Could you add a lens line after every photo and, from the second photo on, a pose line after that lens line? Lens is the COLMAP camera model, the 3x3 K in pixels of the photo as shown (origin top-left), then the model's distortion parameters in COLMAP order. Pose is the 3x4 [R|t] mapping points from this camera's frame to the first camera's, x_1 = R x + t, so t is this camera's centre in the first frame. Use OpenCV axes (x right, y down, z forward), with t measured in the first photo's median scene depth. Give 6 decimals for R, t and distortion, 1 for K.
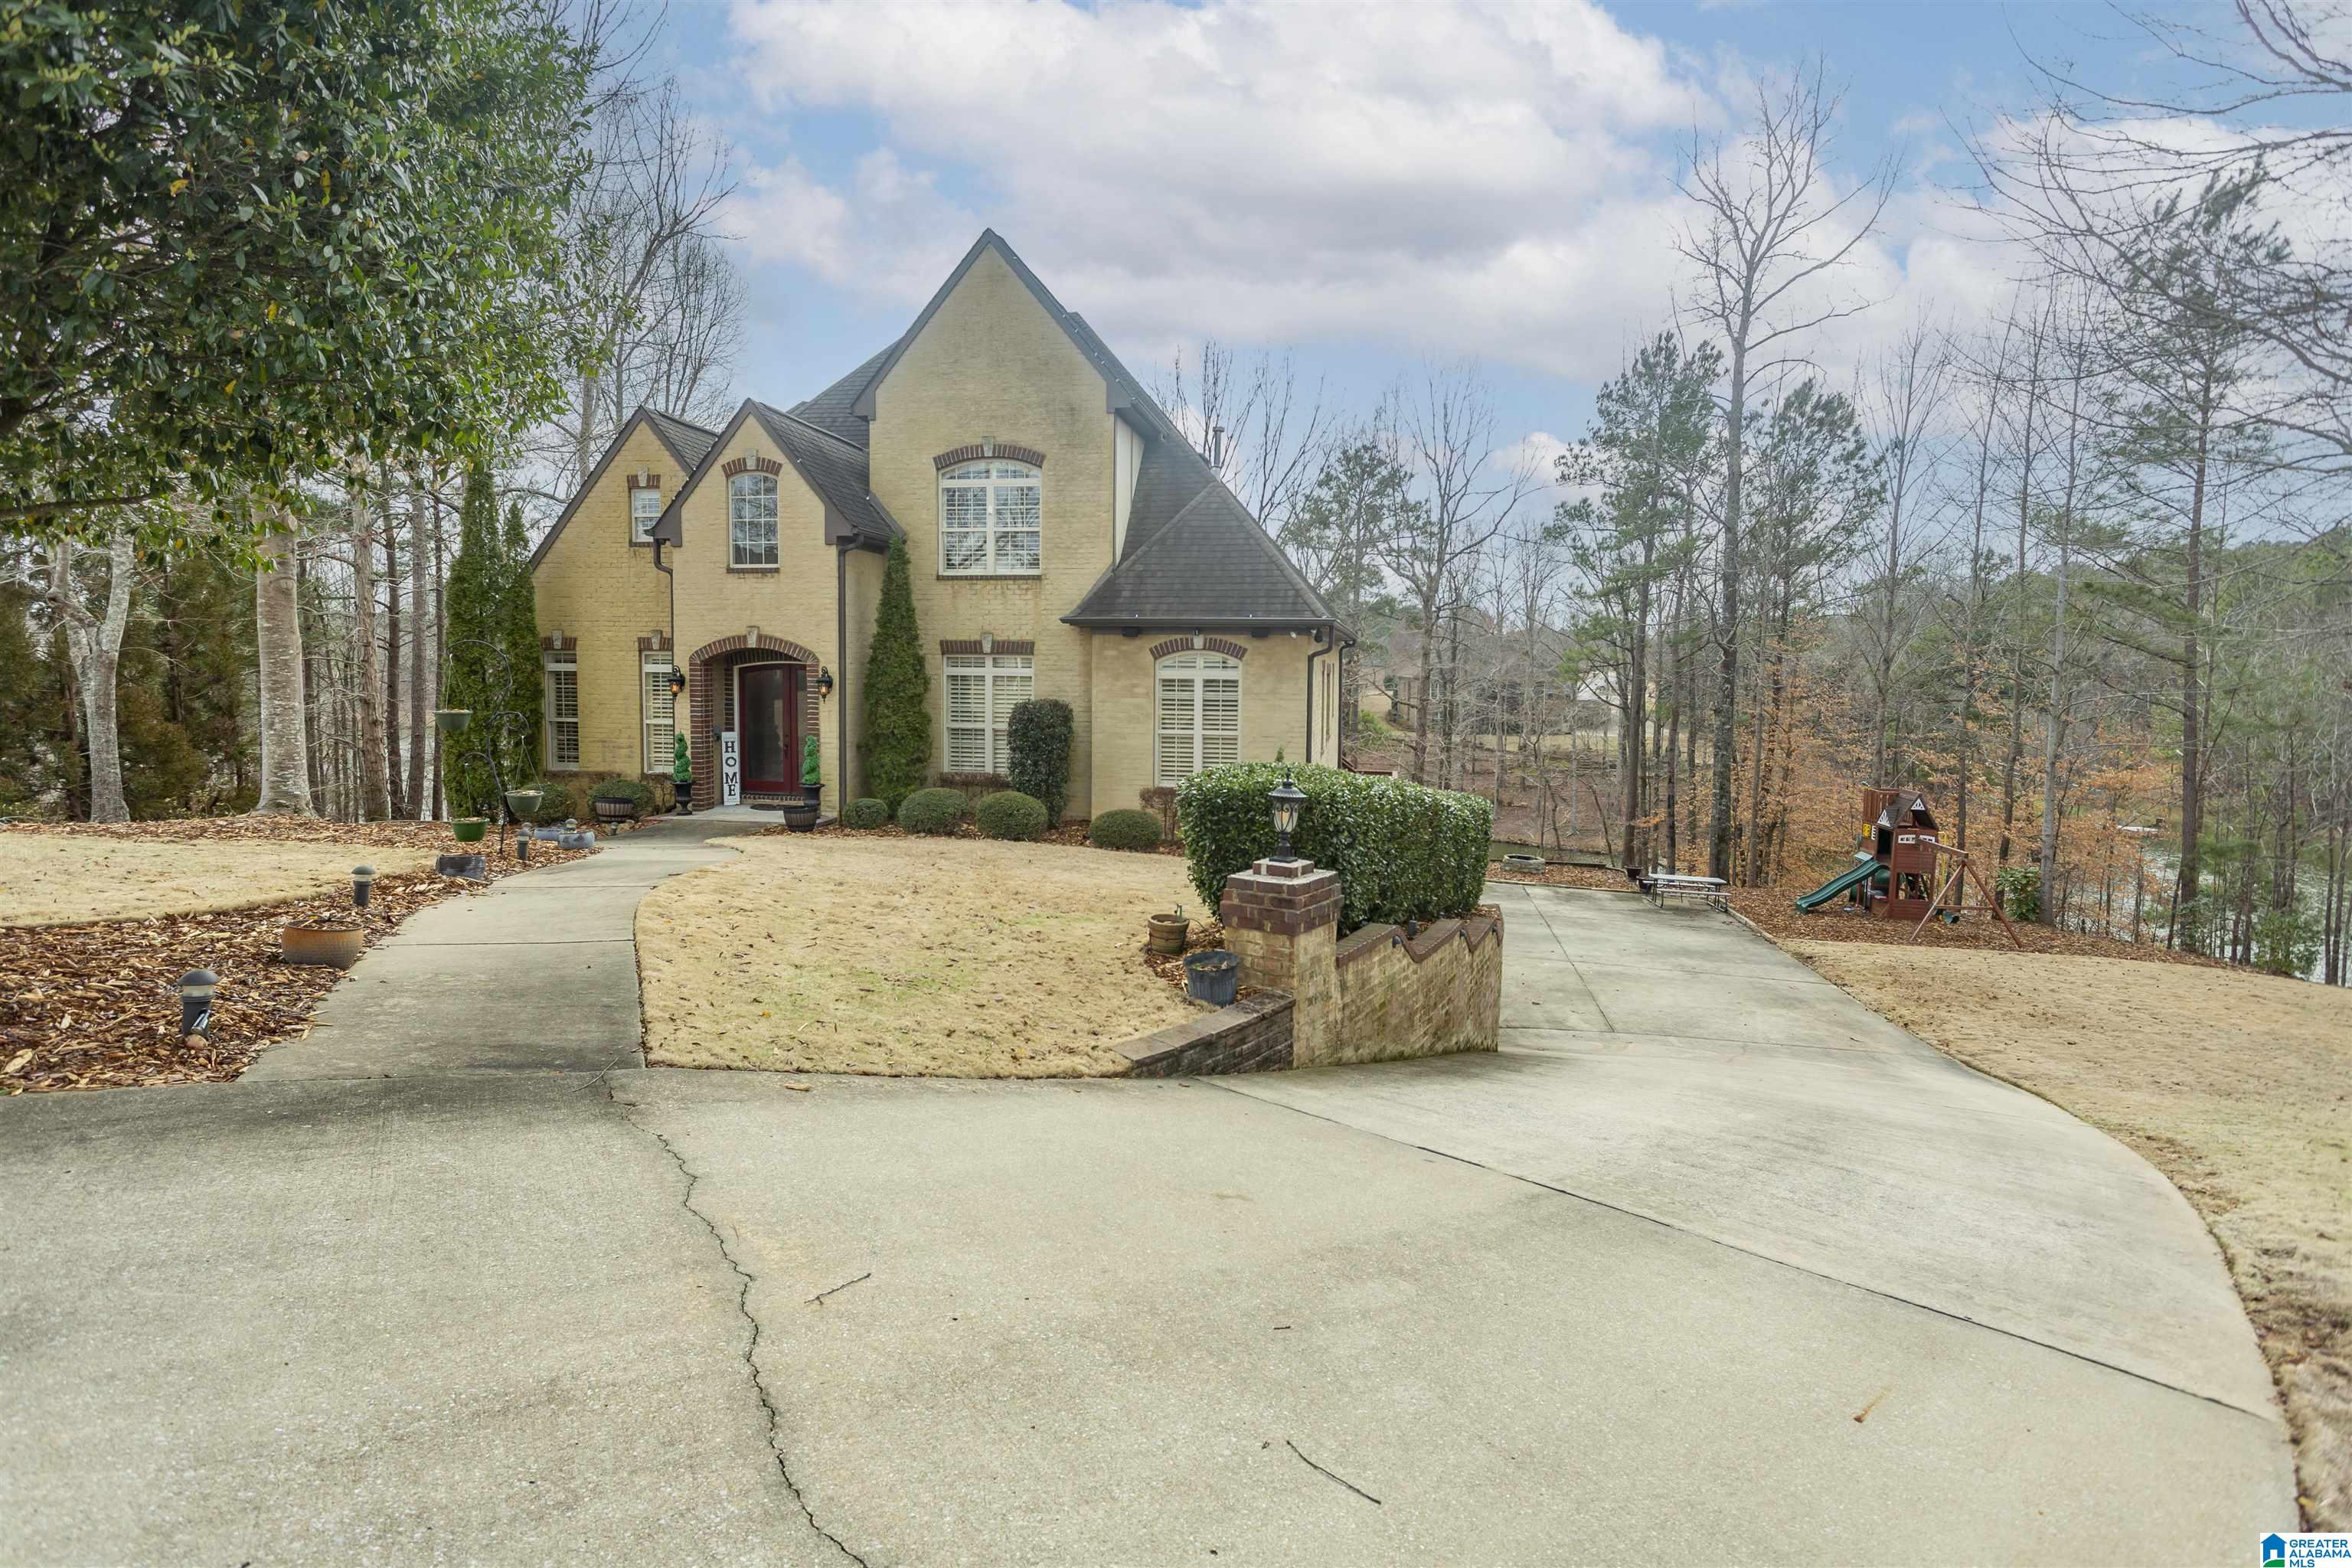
lens RADIAL K [[1266.5, 0, 1192.2], [0, 1266.5, 733.8], [0, 0, 1]] dist [-0.010736, 0.001953]
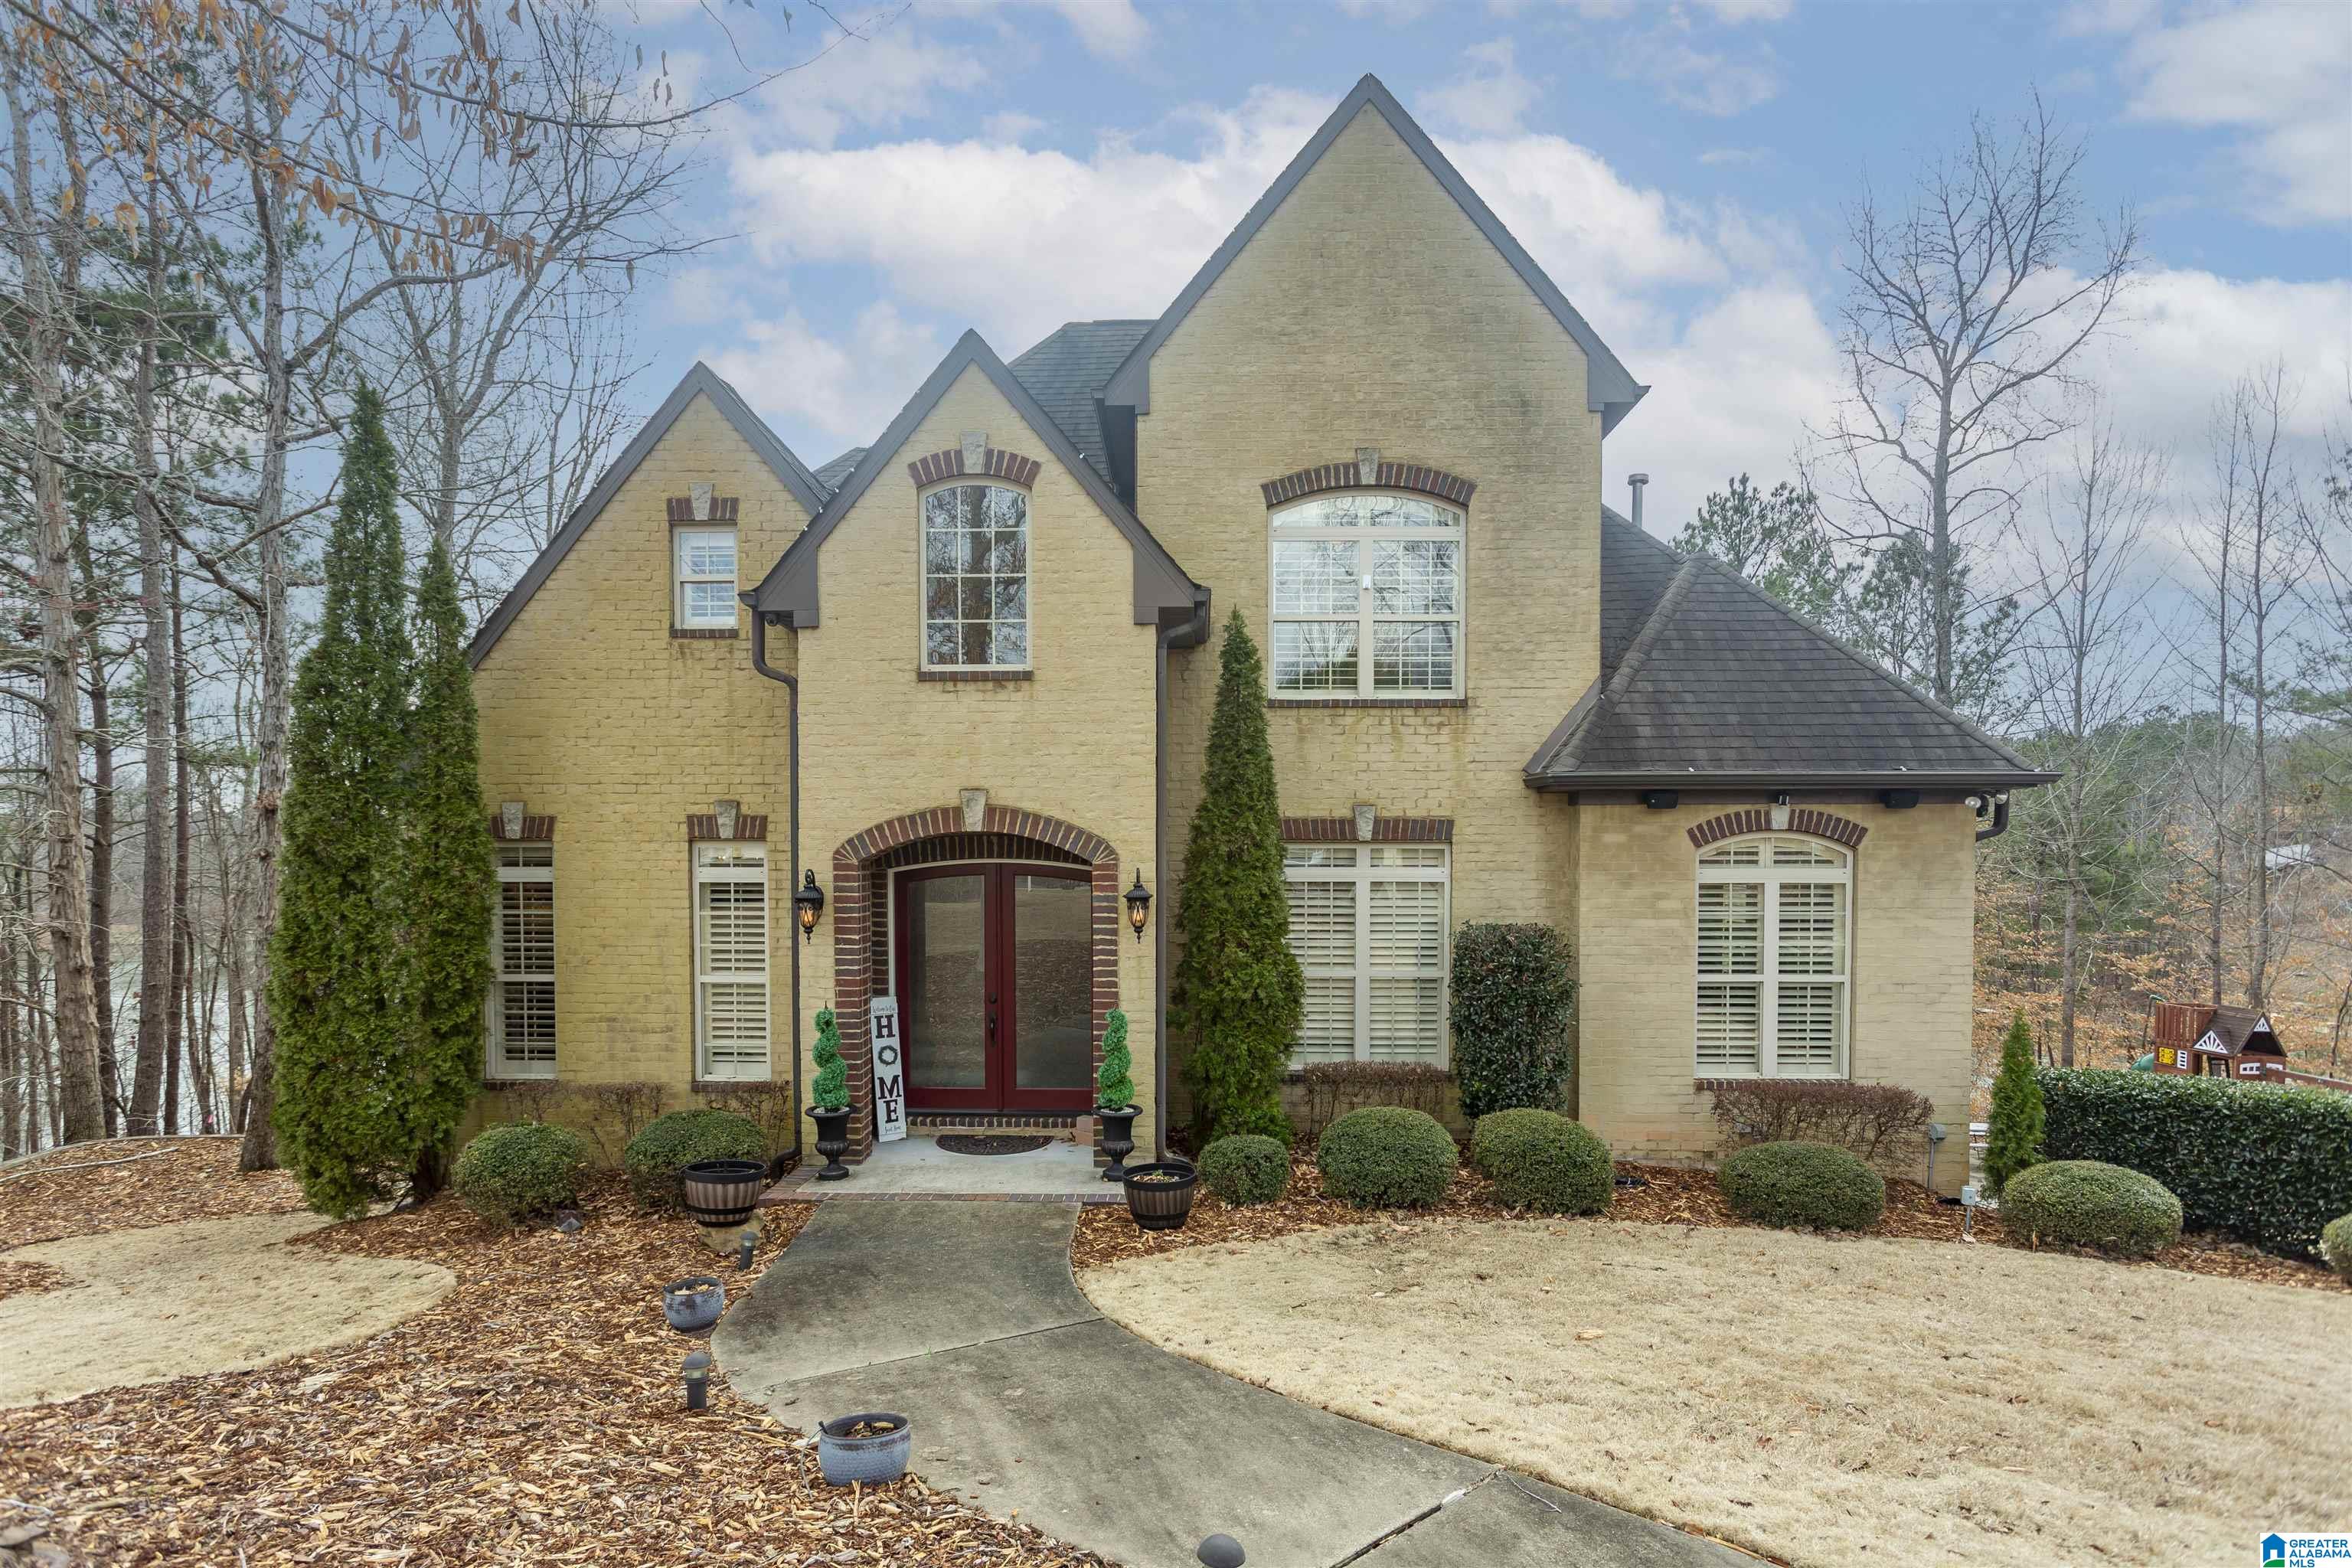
lens RADIAL K [[1266.5, 0, 1184.5], [0, 1266.5, 885.9], [0, 0, 1]] dist [-0.010736, 0.001953]
pose [[0.986842, -0.013226, 0.161144, -0.335329], [0.018911, 0.999250, -0.033798, -0.027623], [-0.160576, 0.036400, 0.986352, 0.482382]]
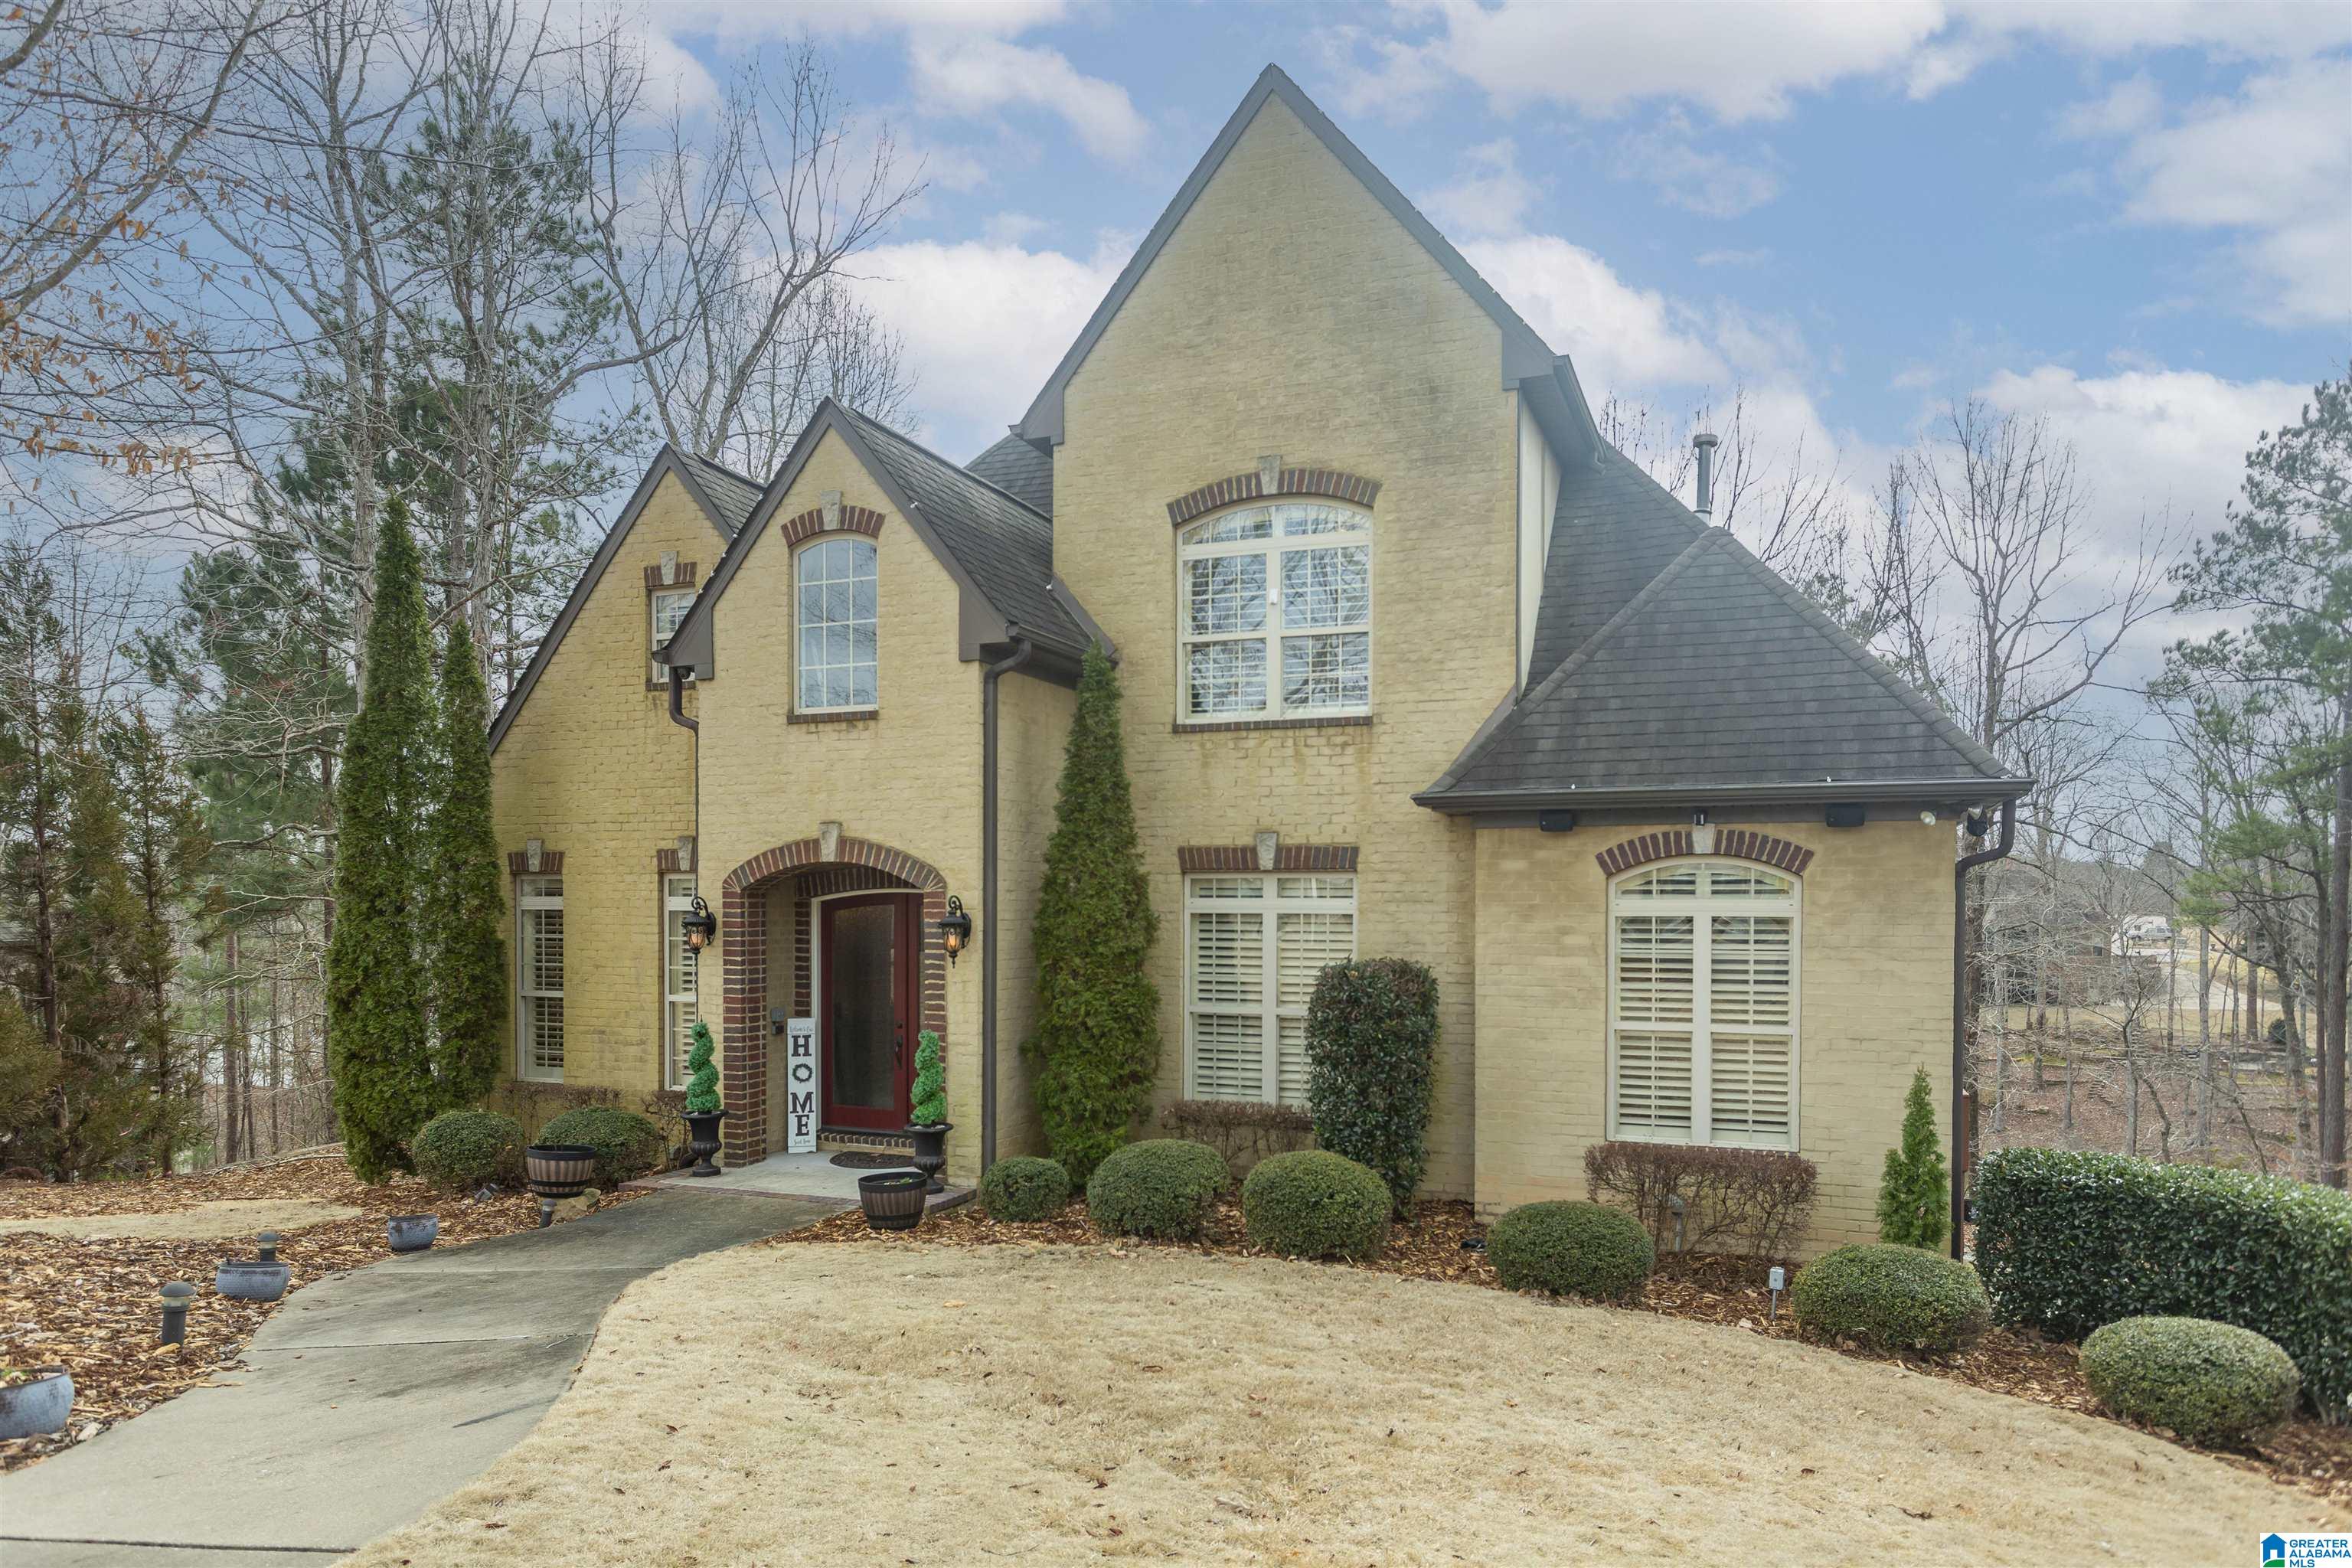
lens RADIAL K [[1570.6, 0, 1198.2], [0, 1570.6, 913.8], [0, 0, 1]] dist [-0.005528, -0.000434]
pose [[0.979789, -0.006151, -0.199937, -0.062232], [-0.004717, 0.998539, -0.053835, -0.011236], [0.199976, 0.053690, 0.978329, 0.374545]]
